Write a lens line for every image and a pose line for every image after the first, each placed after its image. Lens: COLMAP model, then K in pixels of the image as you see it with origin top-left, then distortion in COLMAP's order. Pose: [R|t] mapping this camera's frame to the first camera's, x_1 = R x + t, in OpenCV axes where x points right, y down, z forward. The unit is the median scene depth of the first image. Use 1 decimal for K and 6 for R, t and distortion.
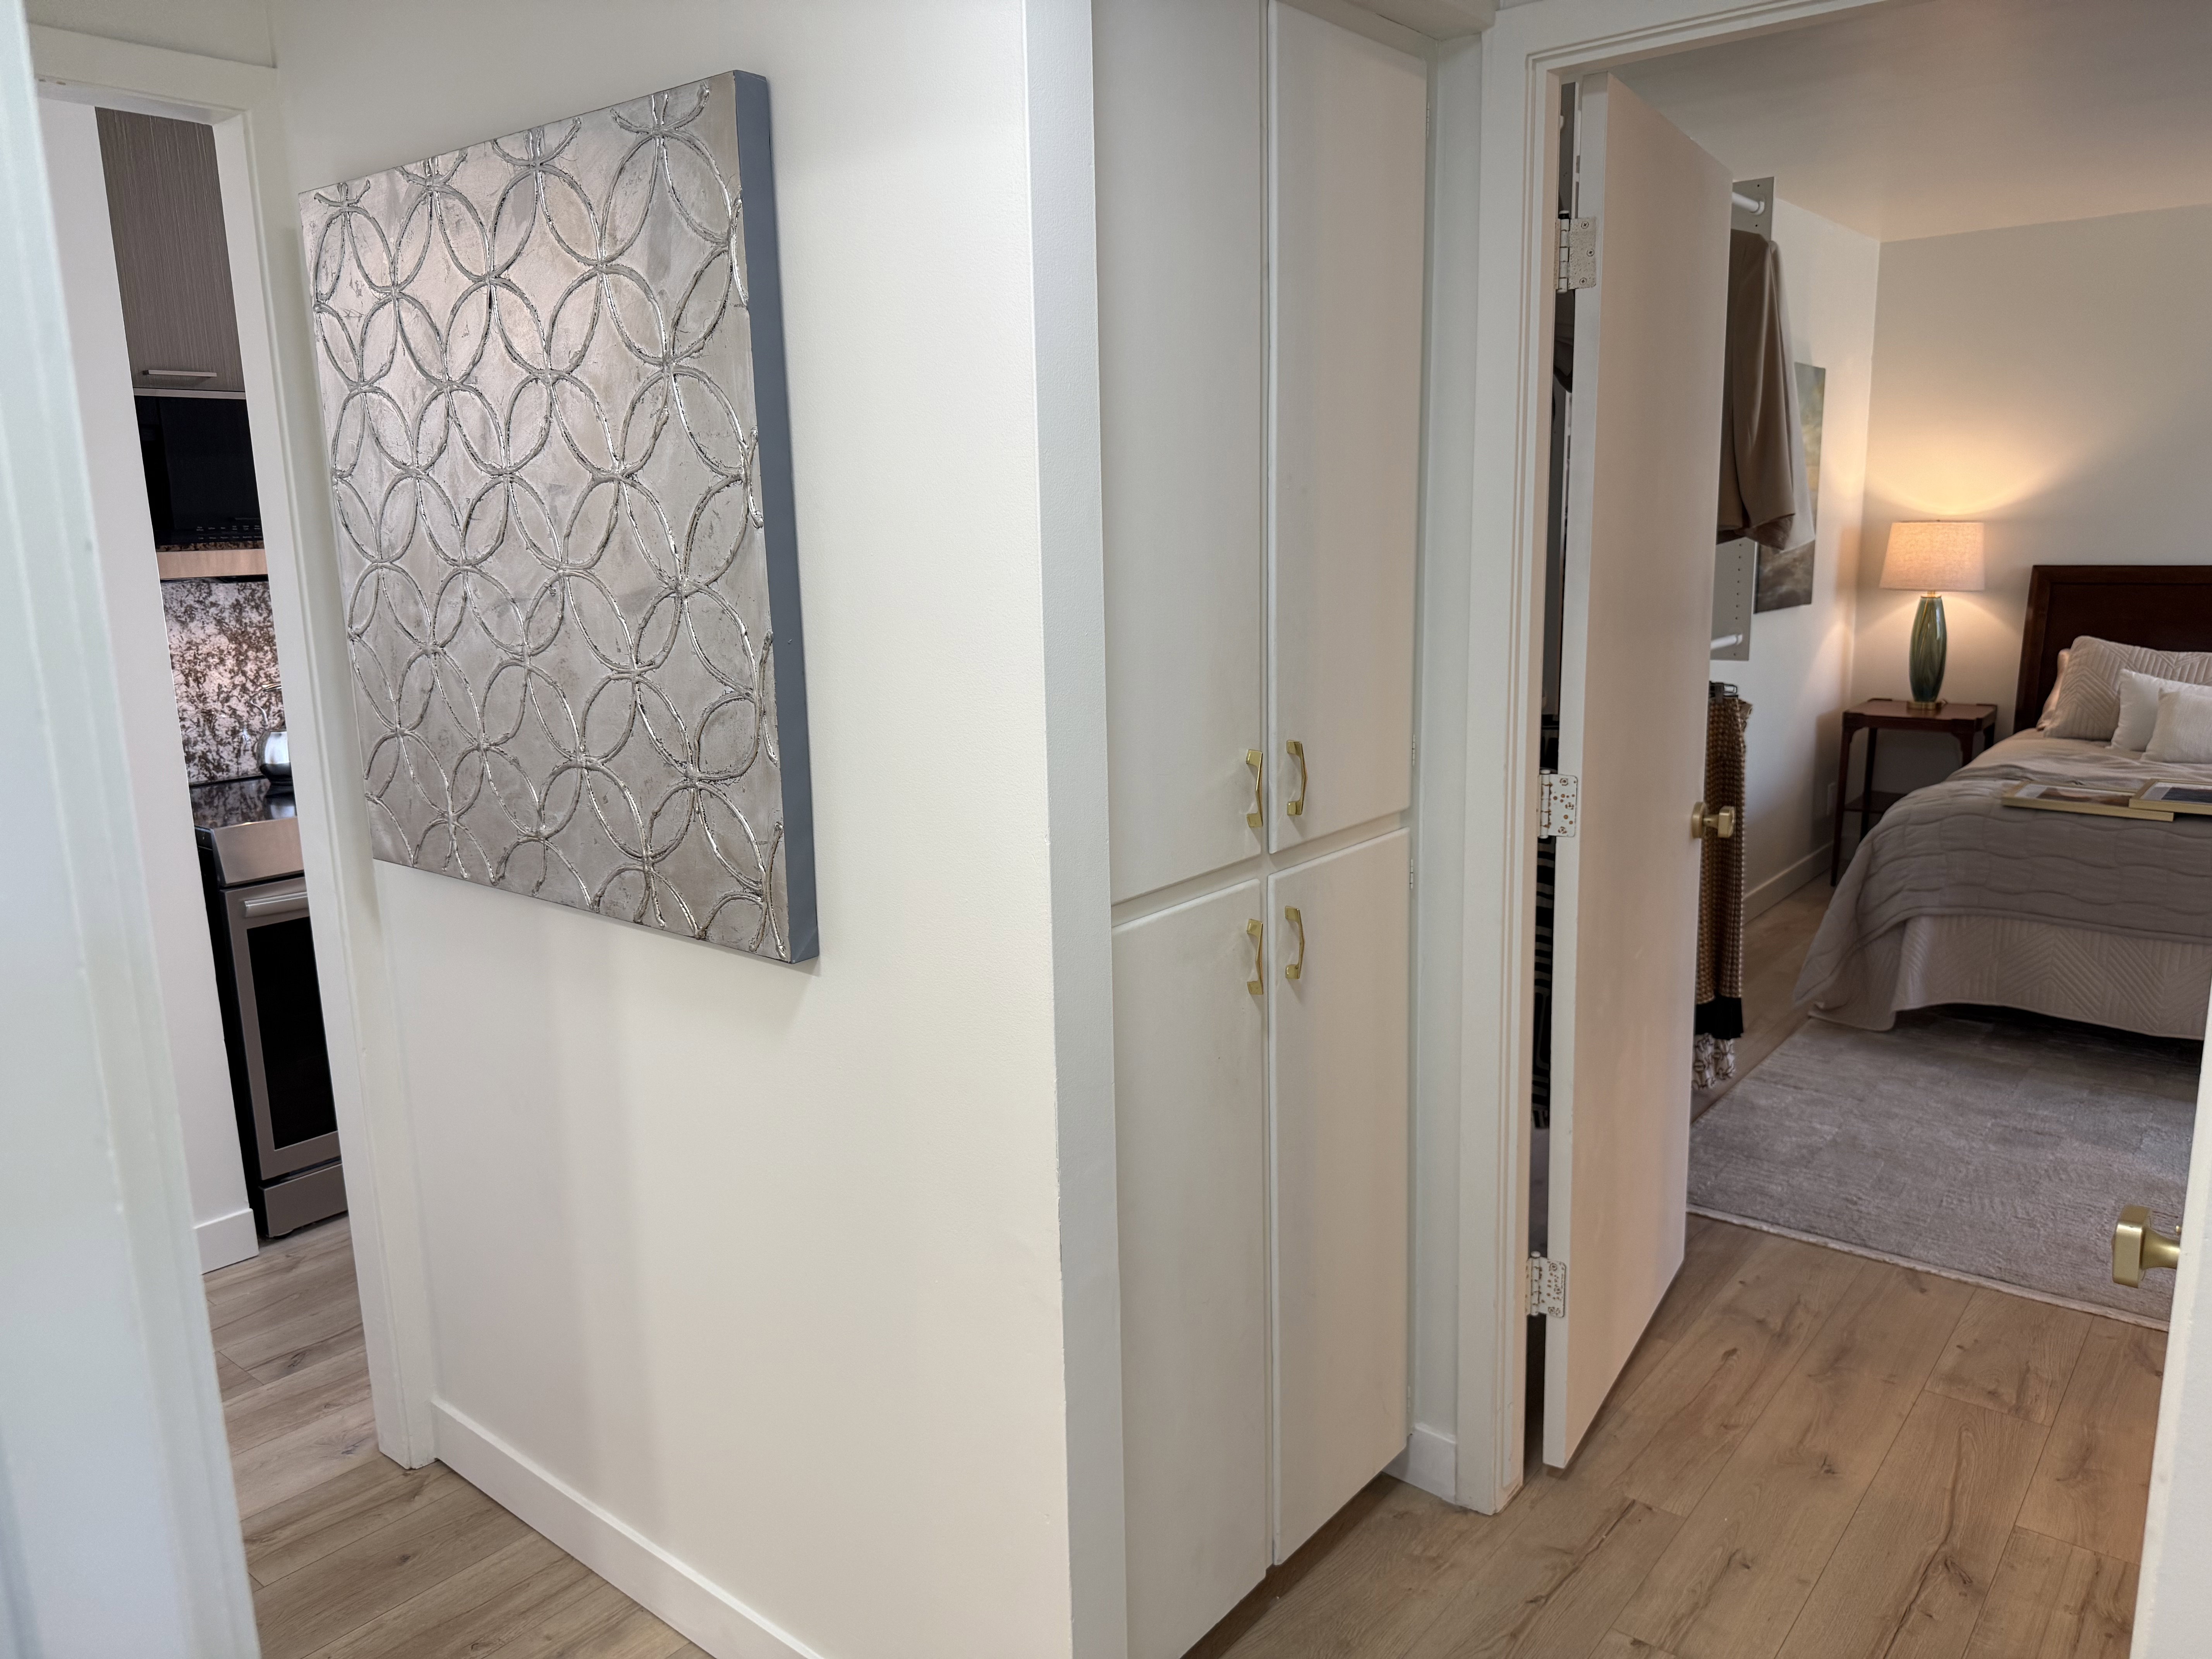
lens RADIAL K [[1580.4, 0, 1104.5], [0, 1580.4, 844.8], [0, 0, 1]] dist [0.070636, -0.090768]
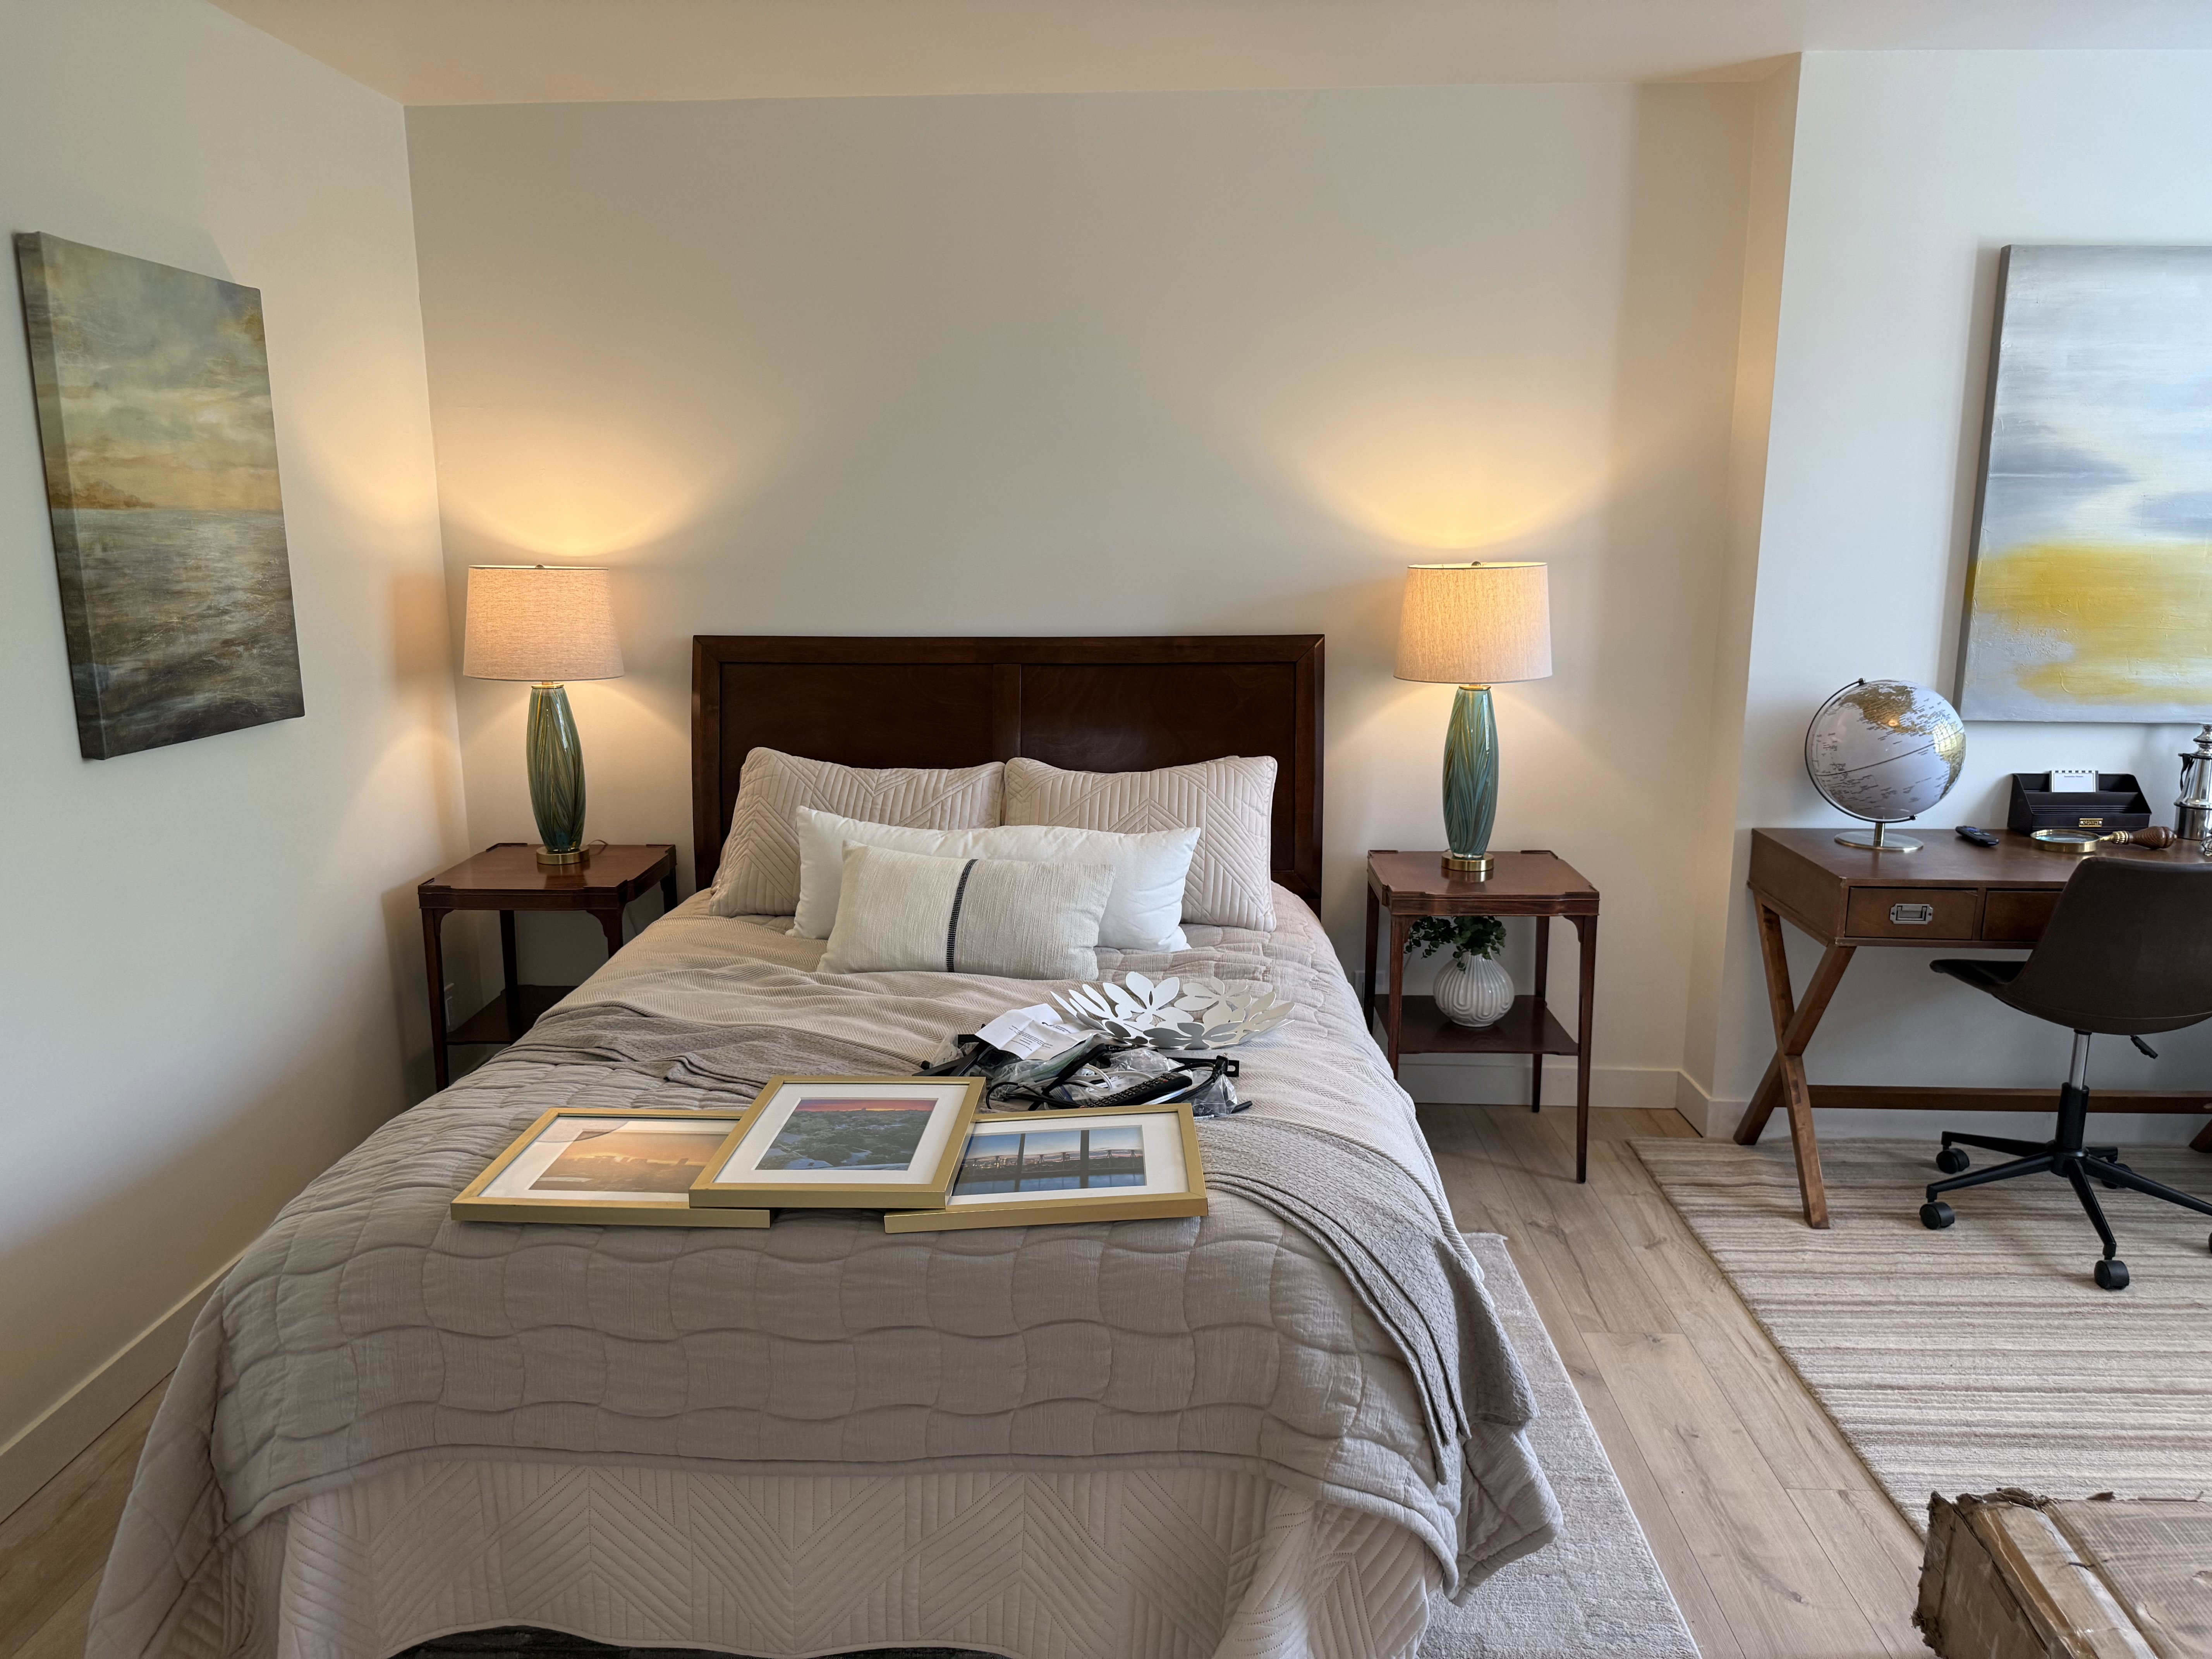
lens RADIAL K [[1580.4, 0, 1104.5], [0, 1580.4, 844.8], [0, 0, 1]] dist [0.070636, -0.090768]
pose [[0.806693, -0.101426, 0.582202, 0.354246], [0.105939, 0.994023, 0.026382, -0.095407], [-0.581398, 0.040395, 0.812616, 0.403930]]
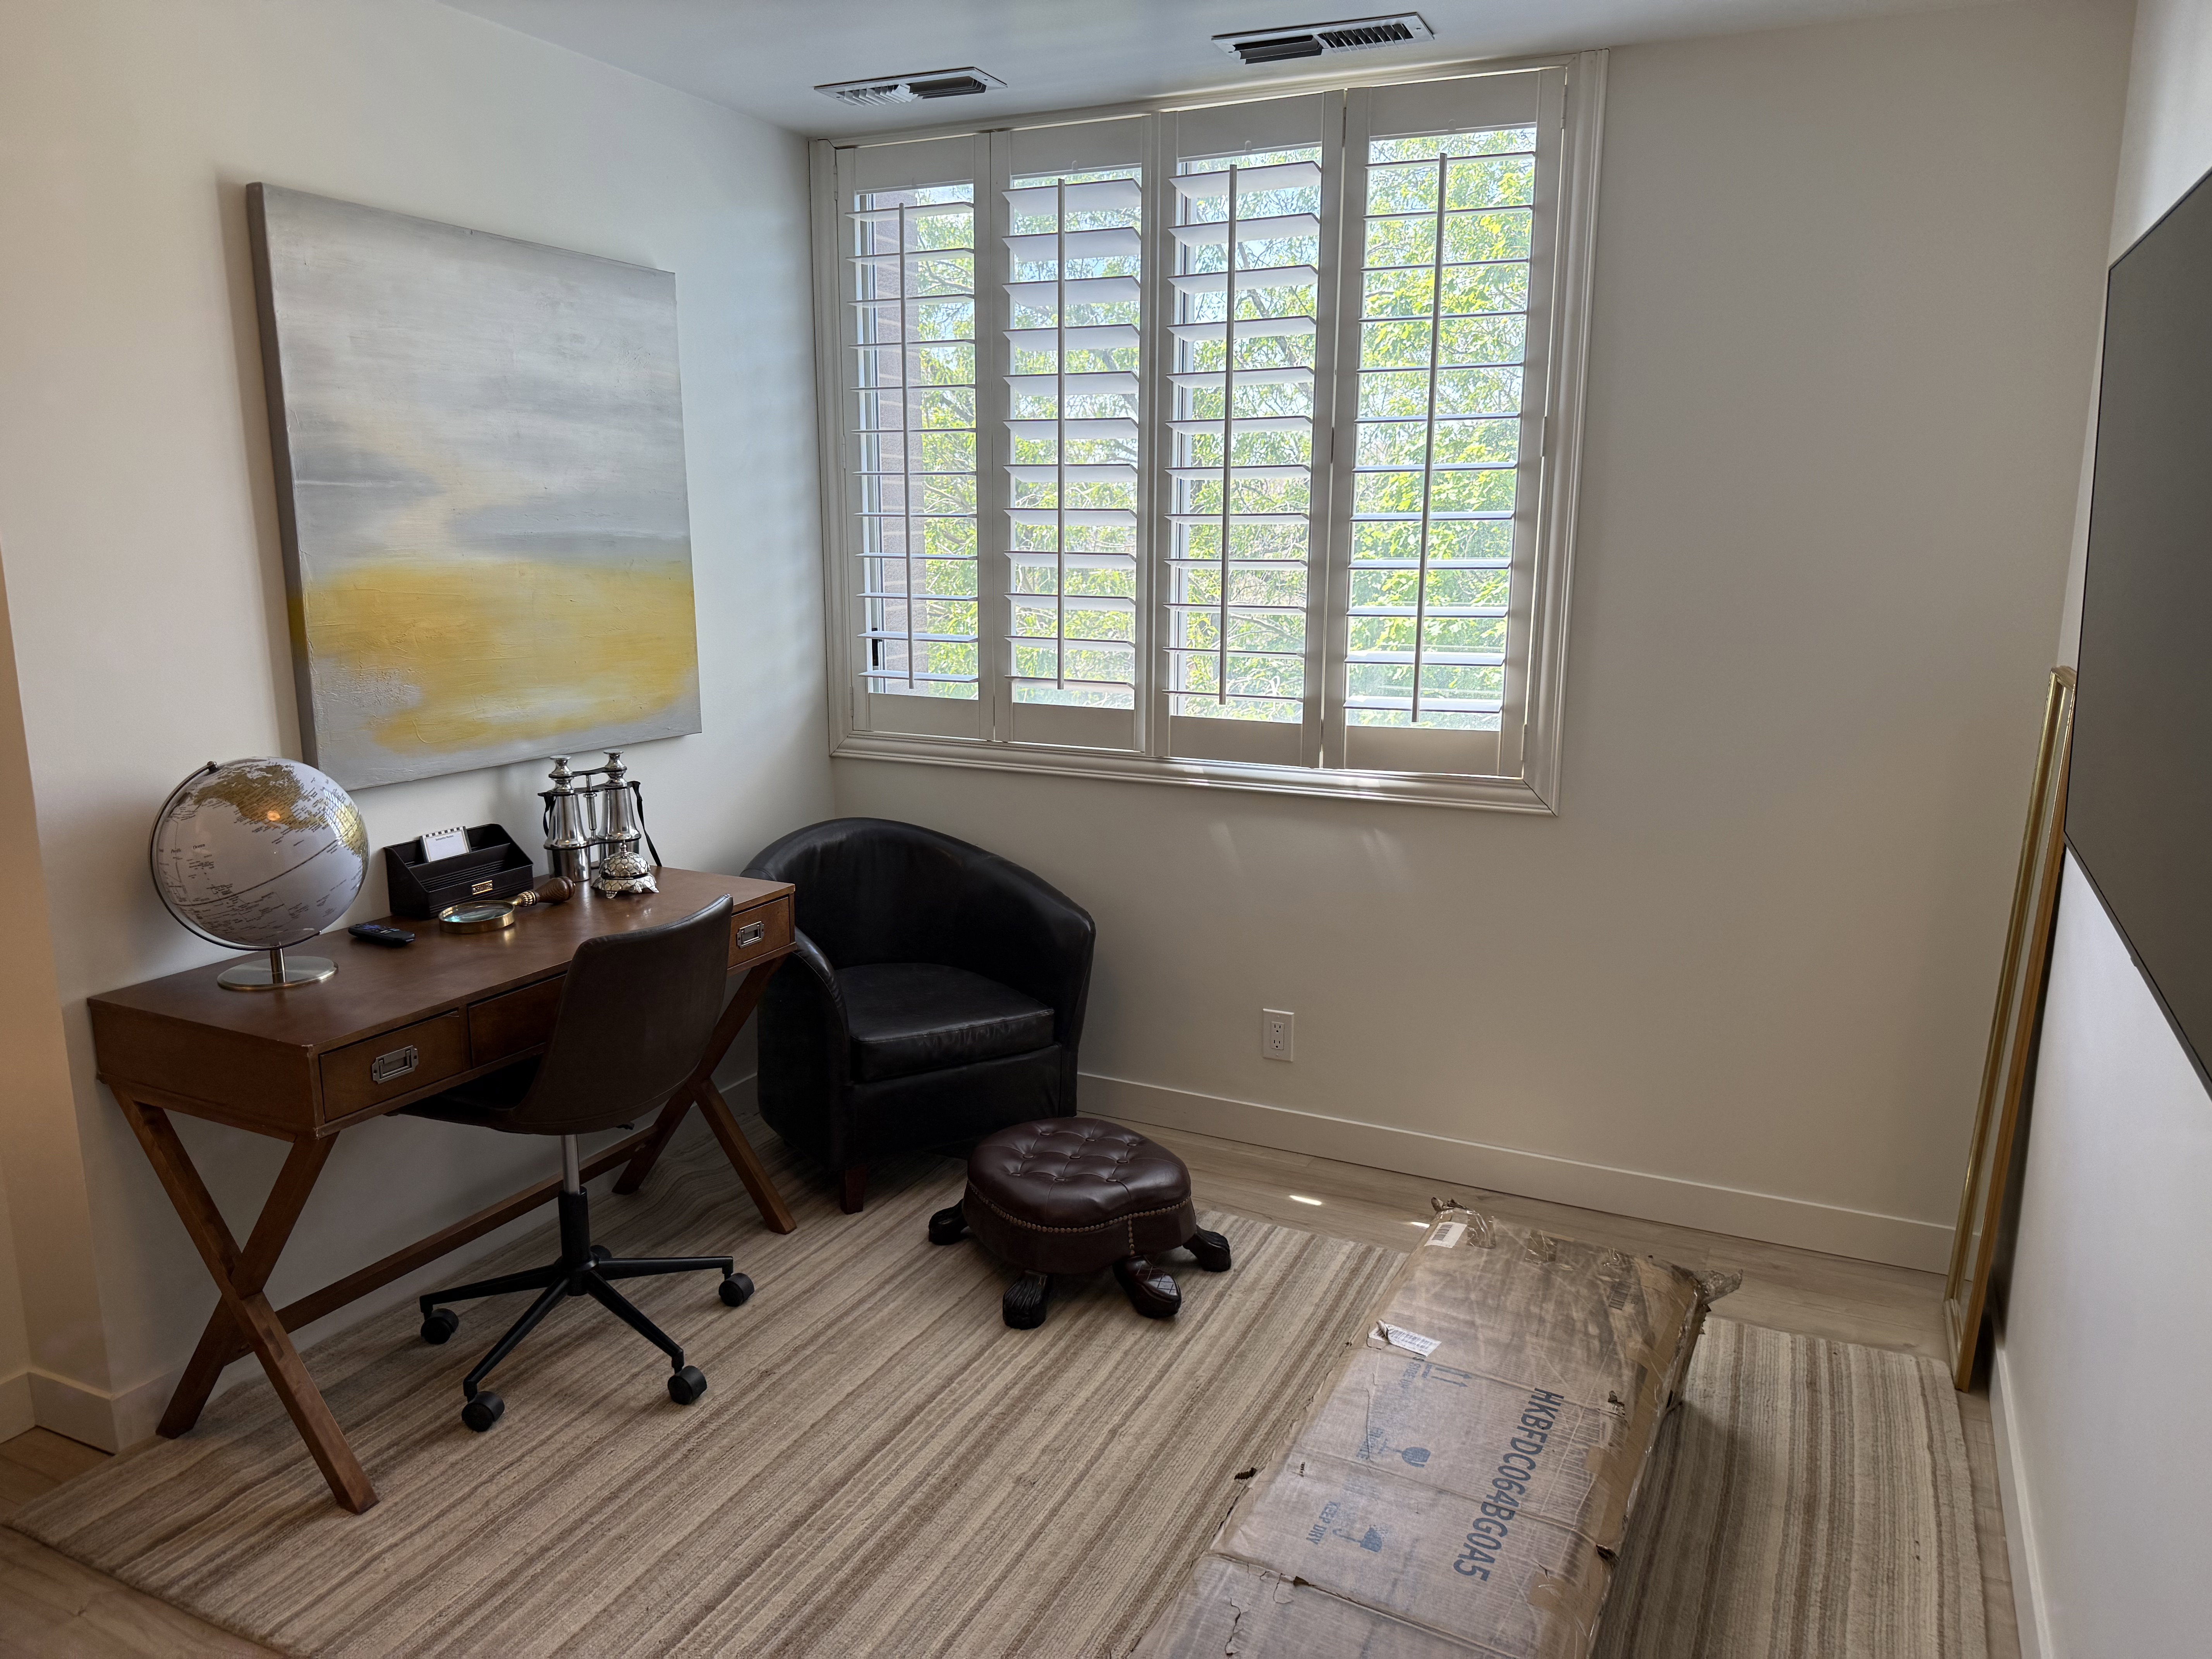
lens RADIAL K [[1570.0, 0, 1057.6], [0, 1570.0, 838.1], [0, 0, 1]] dist [0.000515, 0.001391]
pose [[-0.215307, -0.181571, 0.959518, 0.486784], [0.203897, 0.952548, 0.226005, -0.143886], [-0.955023, 0.244303, -0.168069, 0.592197]]
